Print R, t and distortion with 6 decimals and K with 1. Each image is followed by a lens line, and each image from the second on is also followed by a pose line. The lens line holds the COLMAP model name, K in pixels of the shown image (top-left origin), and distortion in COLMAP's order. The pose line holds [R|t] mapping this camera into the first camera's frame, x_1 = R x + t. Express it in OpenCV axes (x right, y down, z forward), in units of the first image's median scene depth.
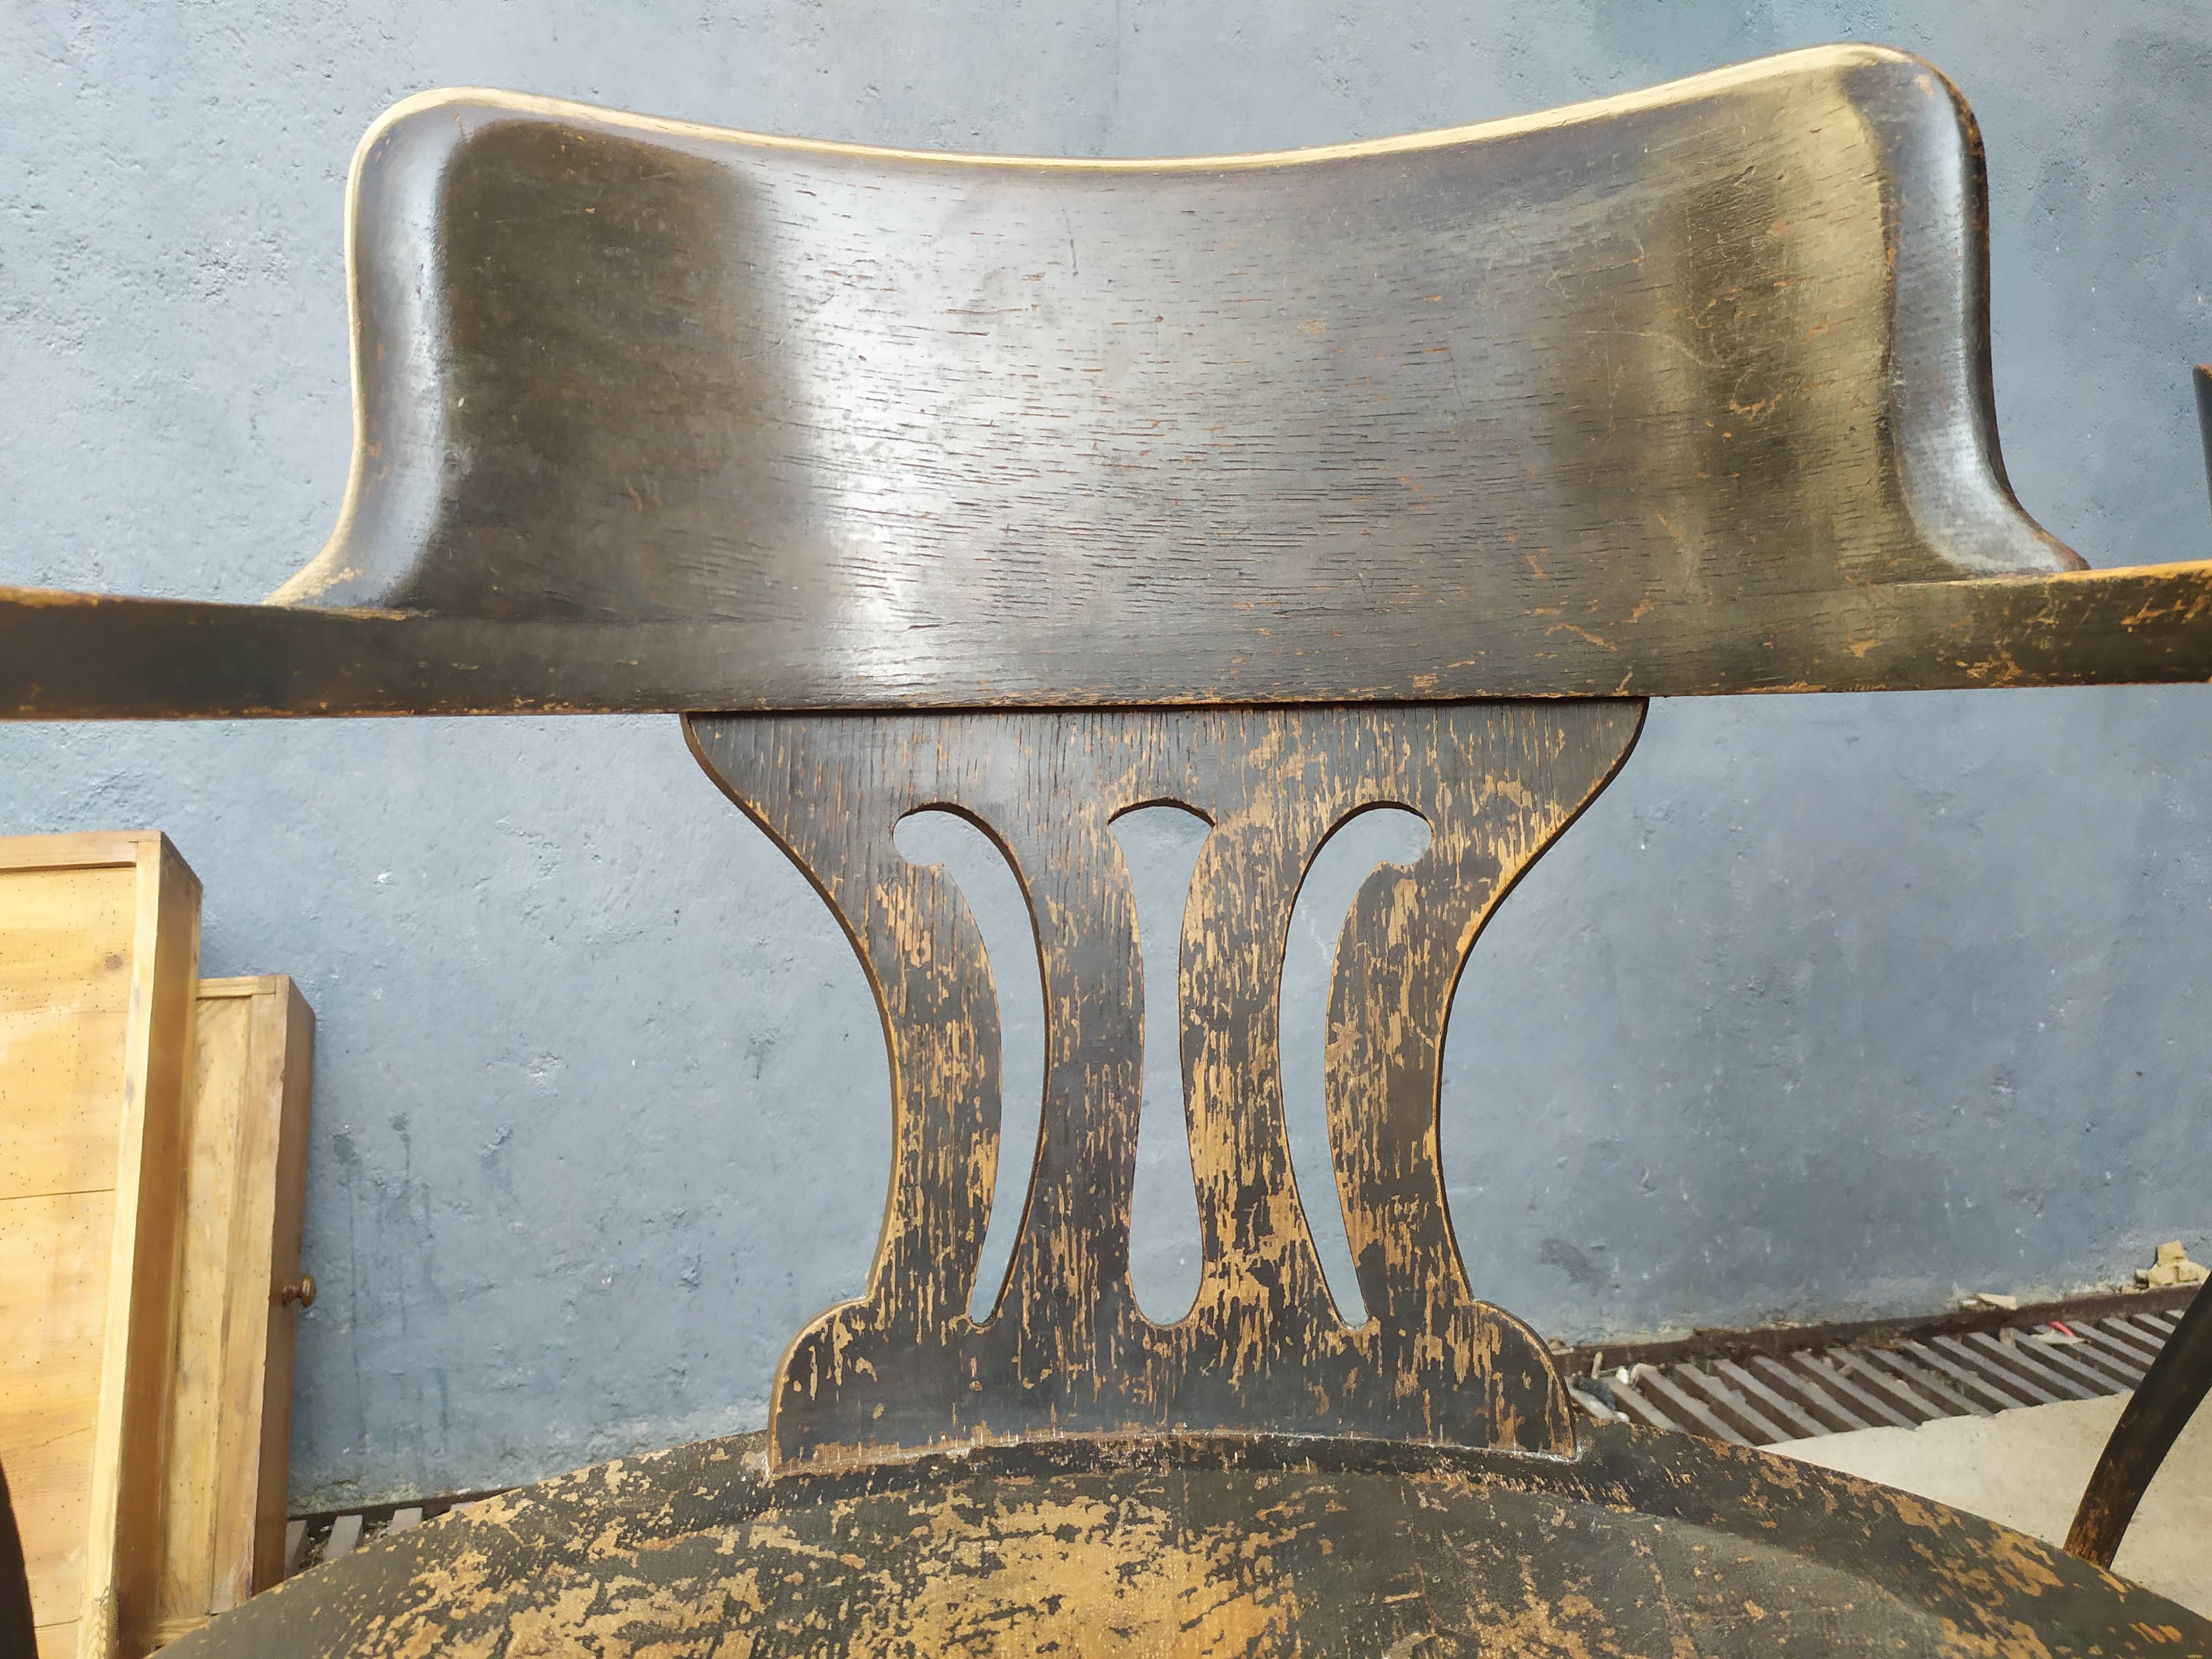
lens RADIAL K [[1712.6, 0, 1133.0], [0, 1712.6, 834.2], [0, 0, 1]] dist [0.053548, -0.067398]
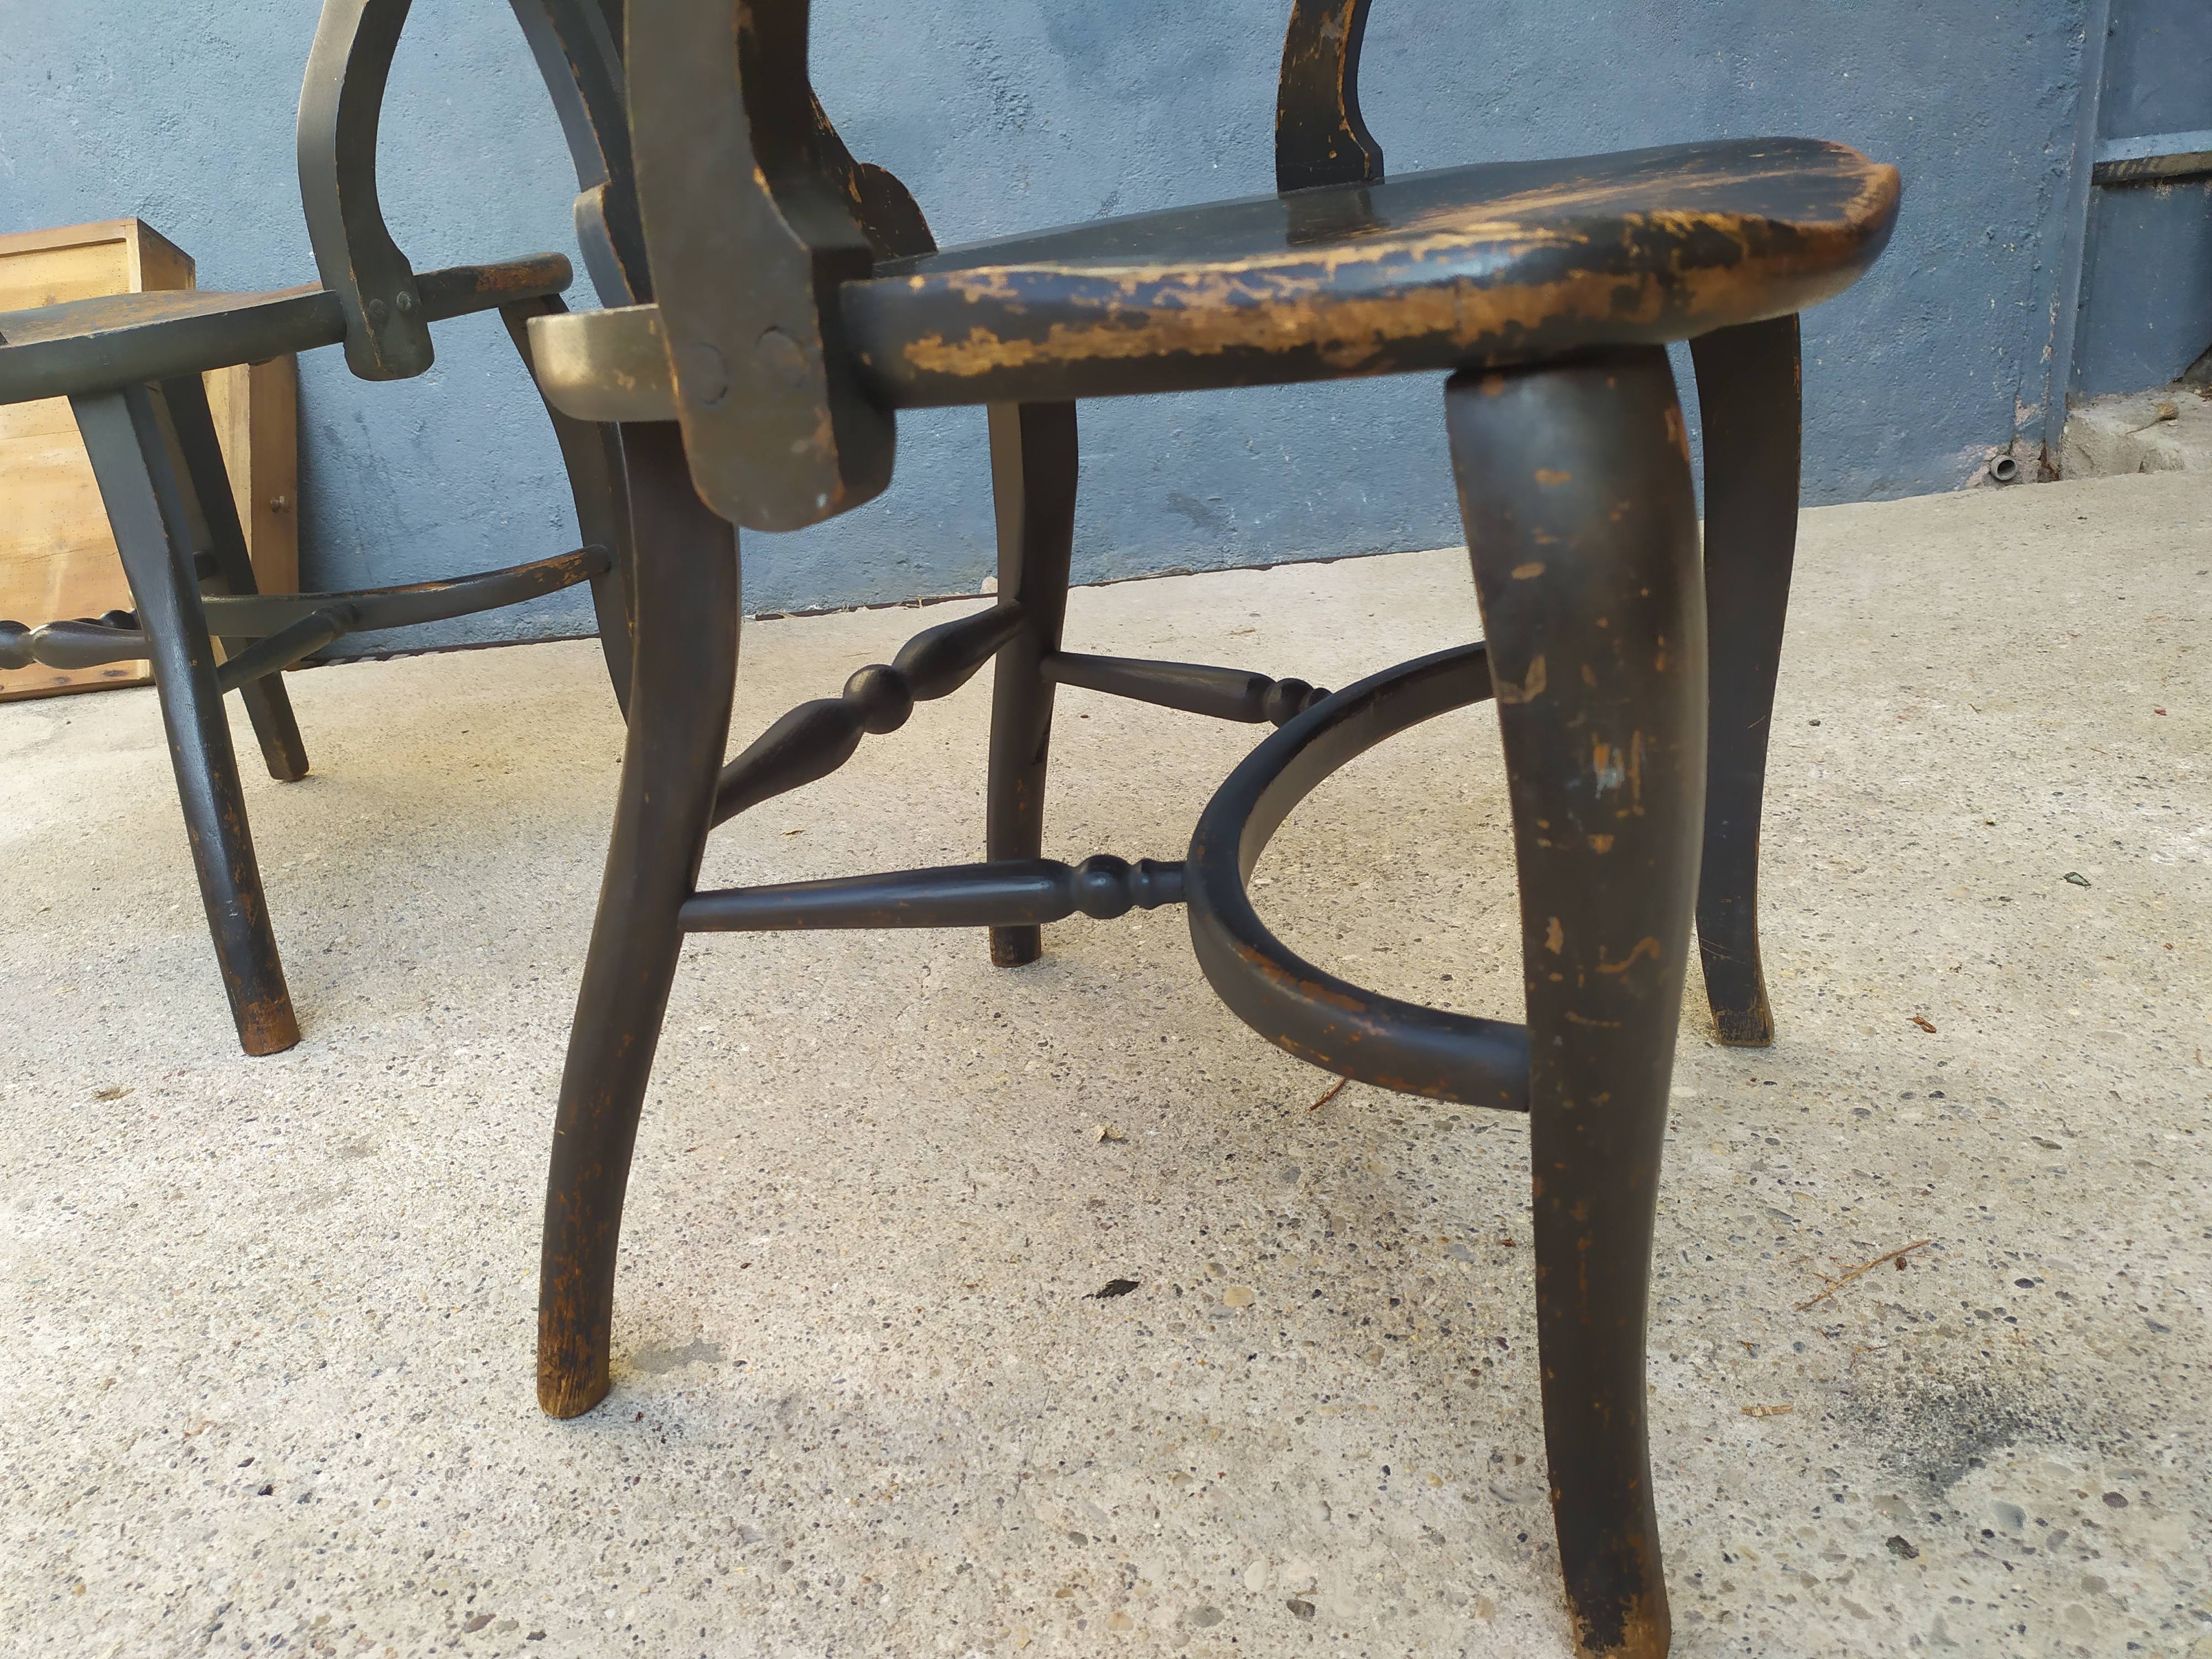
lens RADIAL K [[1660.1, 0, 1108.8], [0, 1660.1, 844.3], [0, 0, 1]] dist [0.063261, -0.075380]
pose [[0.954776, 0.014714, -0.296962, 0.680753], [0.069239, 0.960313, 0.270195, 0.168565], [0.289152, -0.278537, 0.915865, -0.319335]]
